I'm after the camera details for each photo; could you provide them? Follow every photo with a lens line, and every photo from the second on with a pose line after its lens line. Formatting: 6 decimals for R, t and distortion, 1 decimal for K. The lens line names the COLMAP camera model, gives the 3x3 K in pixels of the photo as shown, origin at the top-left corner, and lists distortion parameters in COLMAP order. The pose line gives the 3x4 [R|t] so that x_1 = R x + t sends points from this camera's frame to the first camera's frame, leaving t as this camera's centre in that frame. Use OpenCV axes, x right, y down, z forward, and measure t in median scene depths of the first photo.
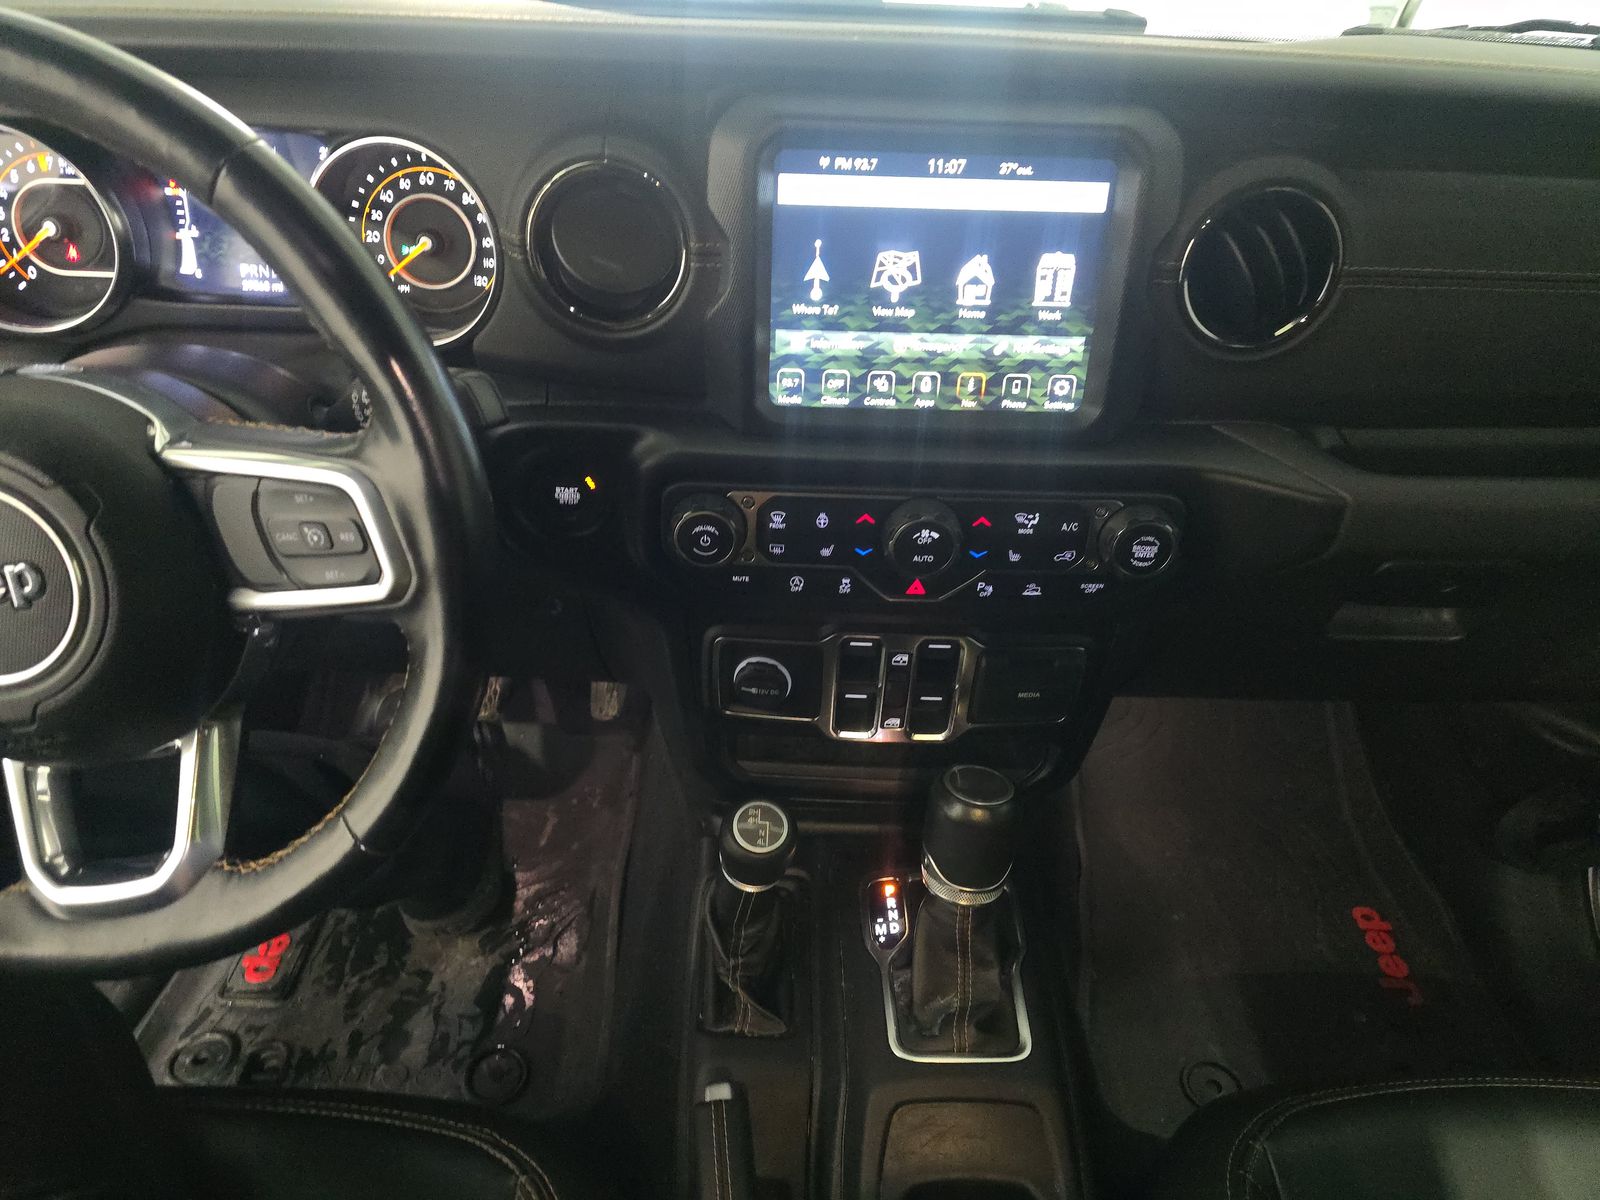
lens RADIAL K [[1081.9, 0, 800.0], [0, 1081.9, 600.0], [0, 0, 1]] dist [0.066580, -0.060095]
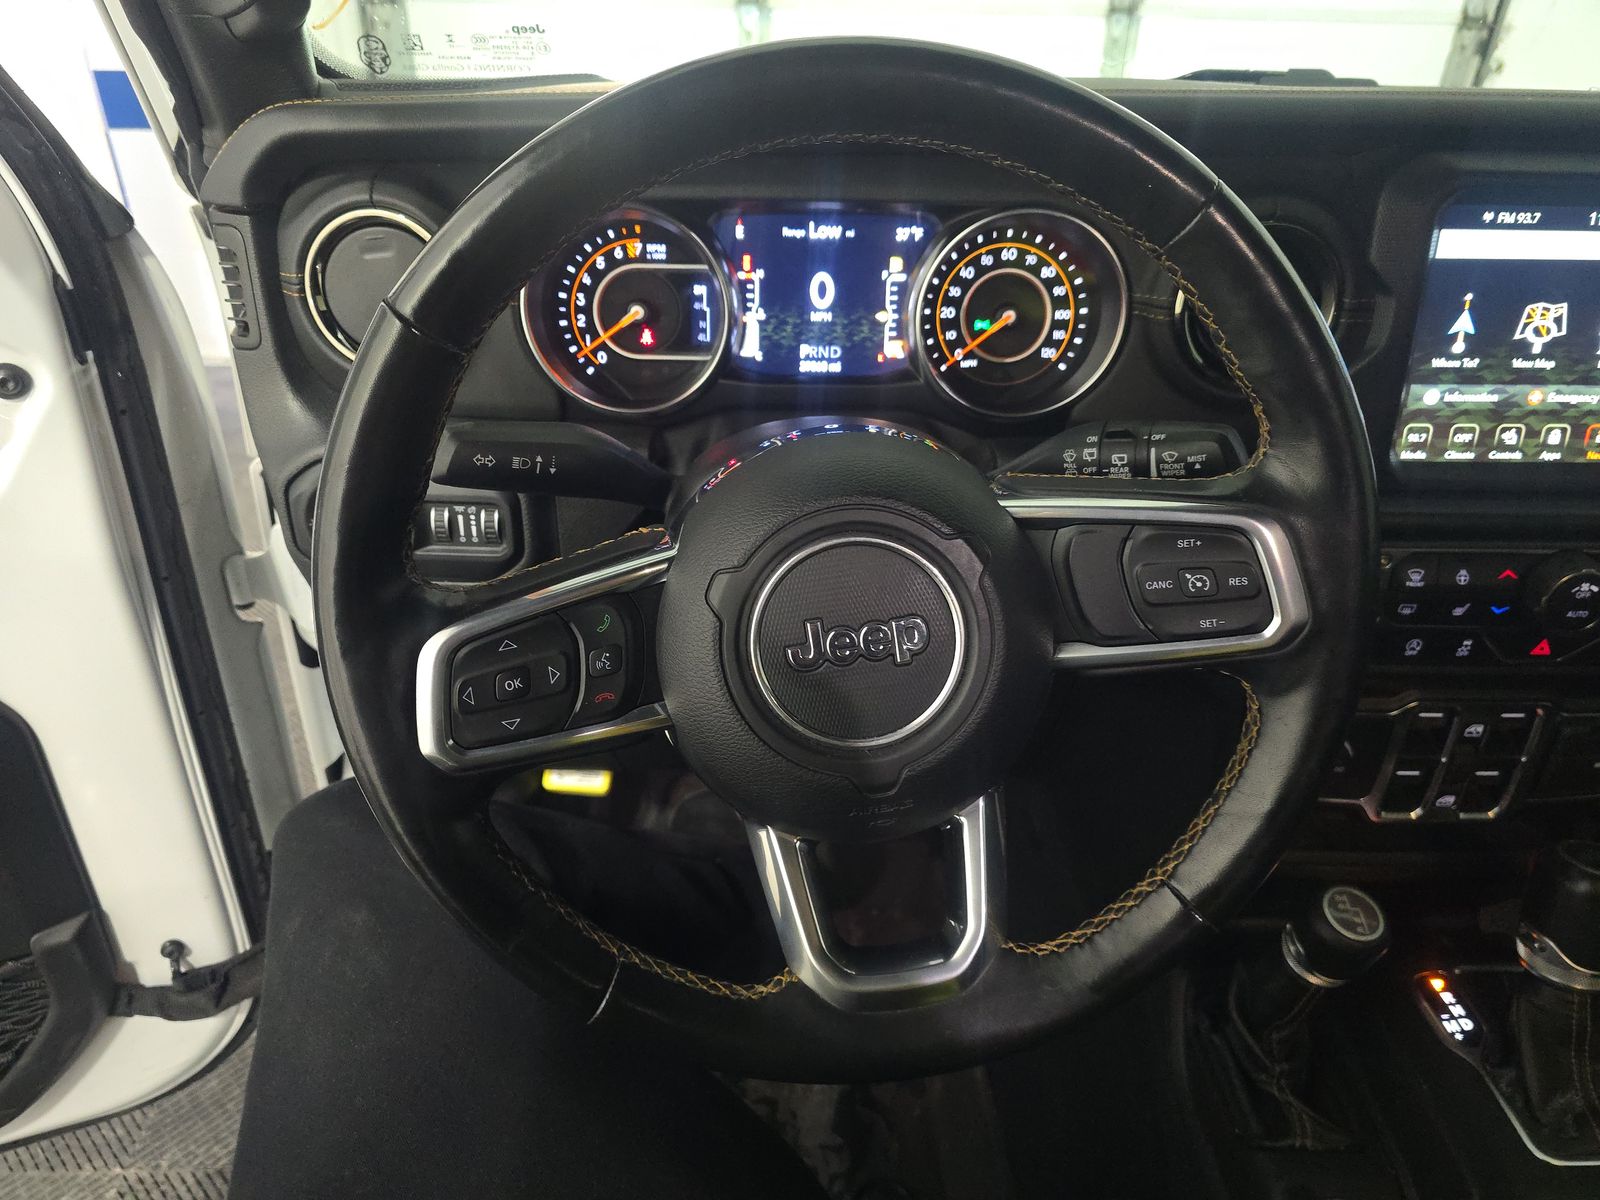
lens RADIAL K [[1100.4, 0, 800.0], [0, 1100.4, 600.0], [0, 0, 1]] dist [0.061354, -0.071505]
pose [[0.999693, -0.024015, 0.006072, -0.569838], [0.024535, 0.993700, -0.109358, 0.039401], [-0.003408, 0.109473, 0.993984, 0.025377]]
